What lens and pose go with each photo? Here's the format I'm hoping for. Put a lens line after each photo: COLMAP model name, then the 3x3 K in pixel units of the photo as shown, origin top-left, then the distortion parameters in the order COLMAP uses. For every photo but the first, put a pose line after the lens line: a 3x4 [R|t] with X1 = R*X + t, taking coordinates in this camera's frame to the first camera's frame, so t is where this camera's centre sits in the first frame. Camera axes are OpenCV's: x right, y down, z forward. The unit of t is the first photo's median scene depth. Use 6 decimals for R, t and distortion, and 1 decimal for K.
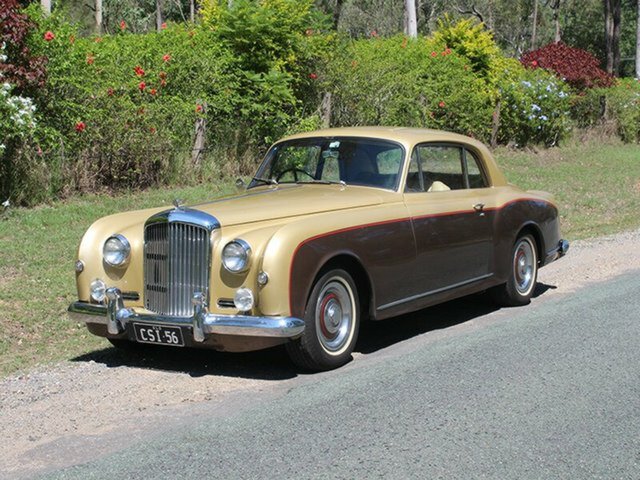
lens RADIAL K [[1222.9, 0, 320.0], [0, 1222.9, 240.0], [0, 0, 1]] dist [0.000189, -0.024198]
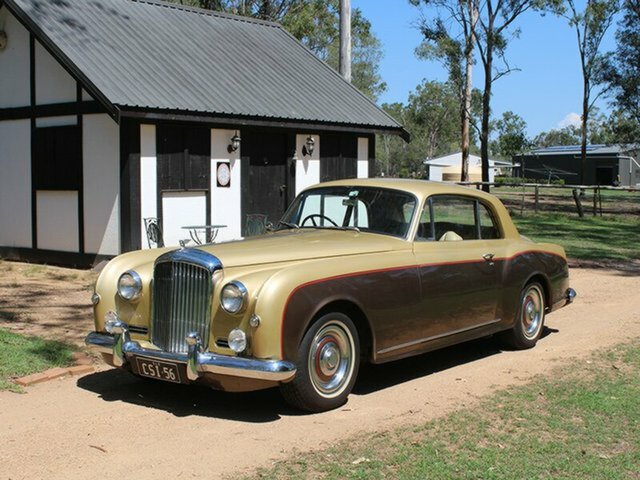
lens RADIAL K [[902.7, 0, 303.5], [0, 902.7, 243.1], [0, 0, 1]] dist [-0.051947, -0.022152]
pose [[0.993894, 0.036641, -0.104081, 0.061443], [-0.039911, 0.998767, -0.029515, -0.011259], [0.102872, 0.033489, 0.994131, 0.242152]]
